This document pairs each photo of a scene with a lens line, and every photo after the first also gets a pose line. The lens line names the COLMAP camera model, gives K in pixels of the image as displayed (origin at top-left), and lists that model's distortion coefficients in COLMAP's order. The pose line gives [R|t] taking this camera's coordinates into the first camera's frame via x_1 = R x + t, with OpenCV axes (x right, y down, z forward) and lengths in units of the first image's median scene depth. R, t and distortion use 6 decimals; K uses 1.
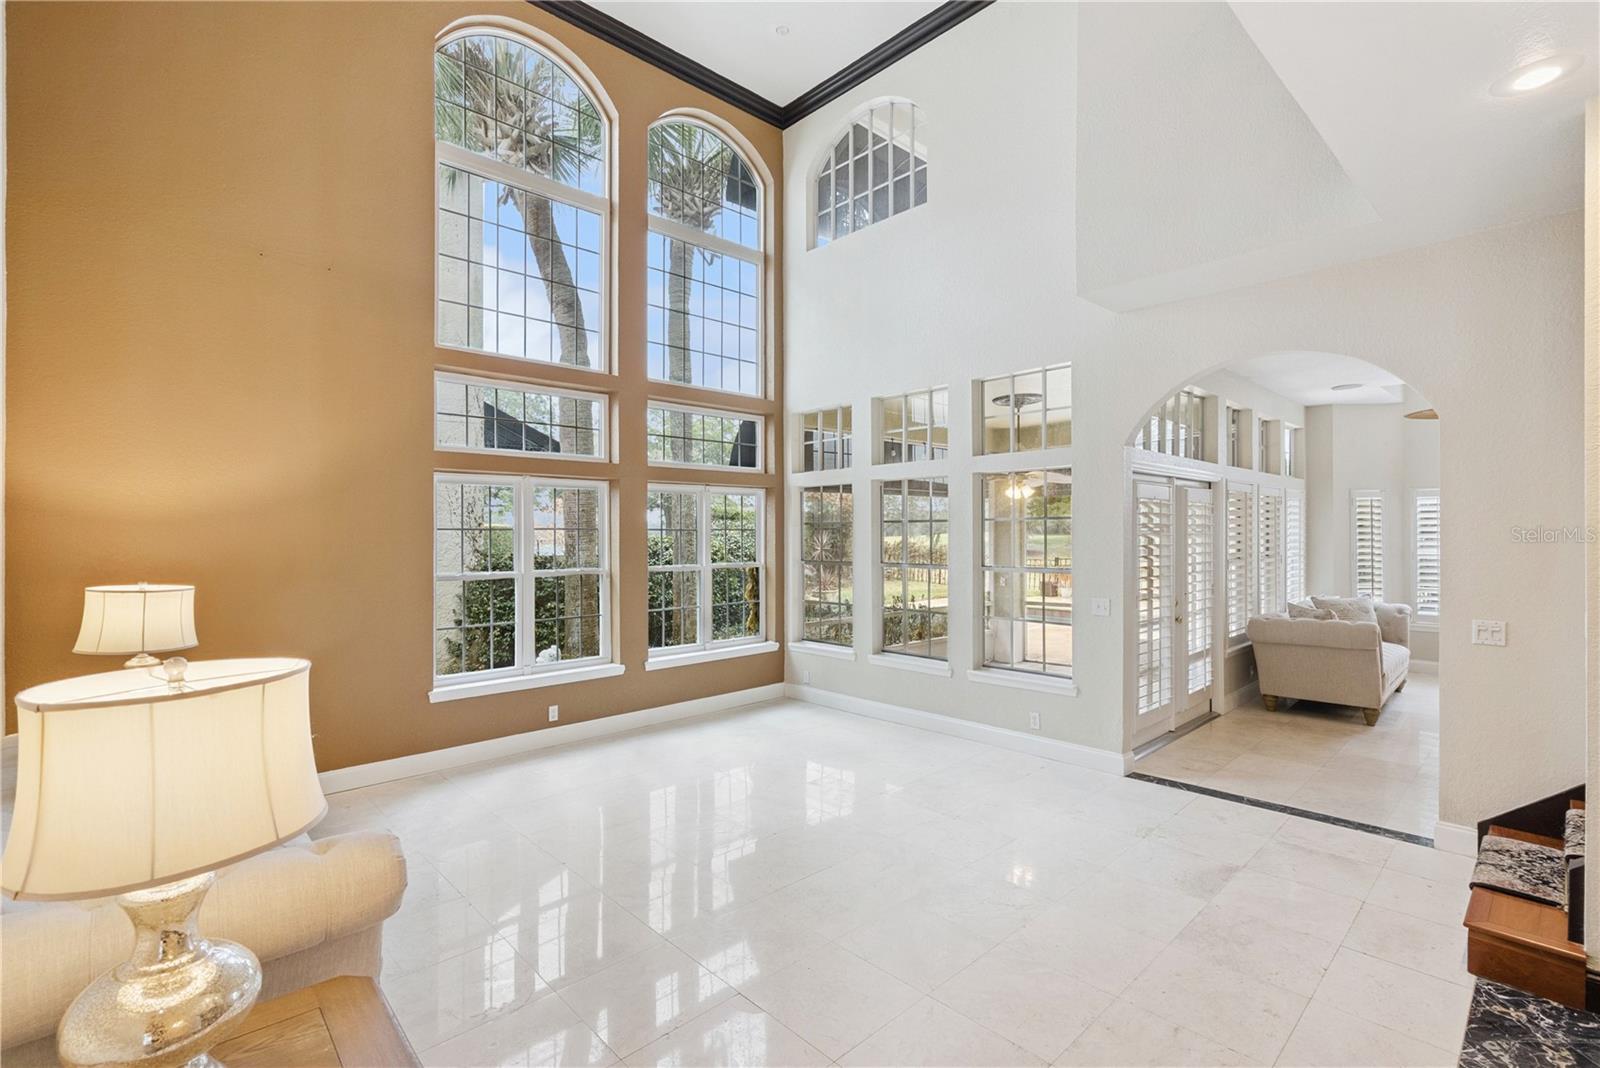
lens RADIAL K [[735.1, 0, 802.2], [0, 735.1, 528.1], [0, 0, 1]] dist [-0.001503, 0.000029]
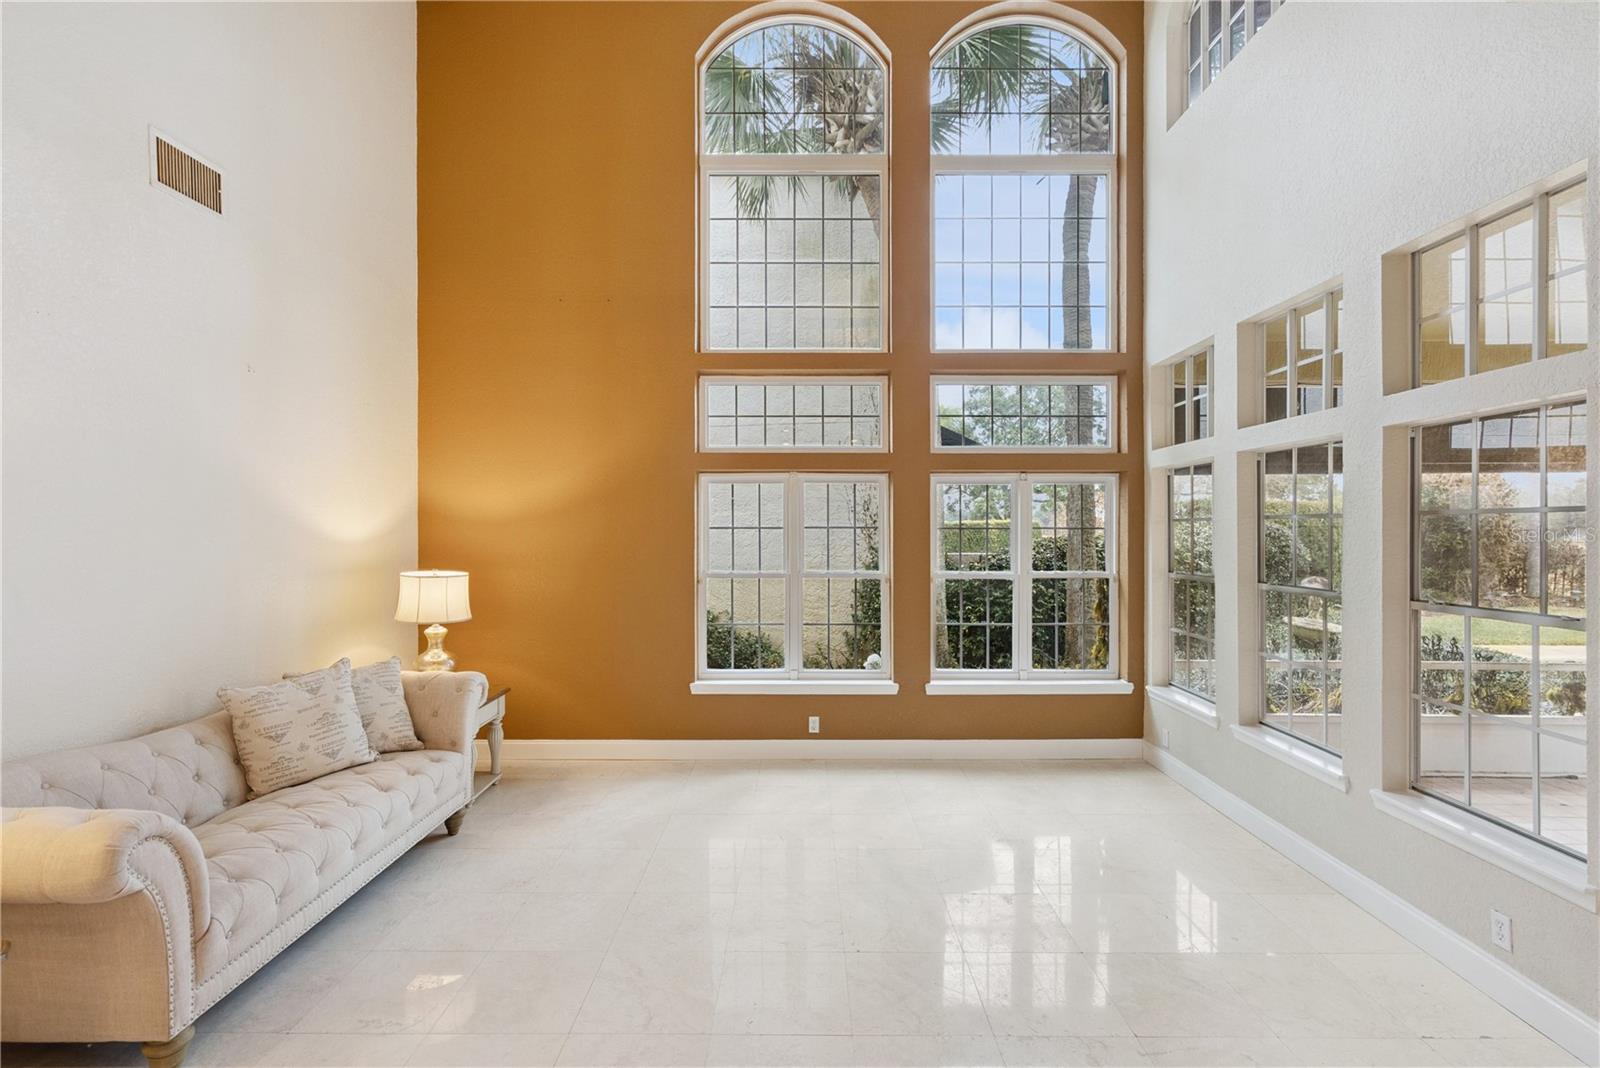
lens RADIAL K [[752.1, 0, 802.5], [0, 752.1, 528.6], [0, 0, 1]] dist [-0.000870, 0.000098]
pose [[0.723362, -0.000324, -0.690469, 0.252065], [0.002021, 0.999997, 0.001648, 0.000664], [0.690466, -0.002588, 0.723360, 0.239814]]
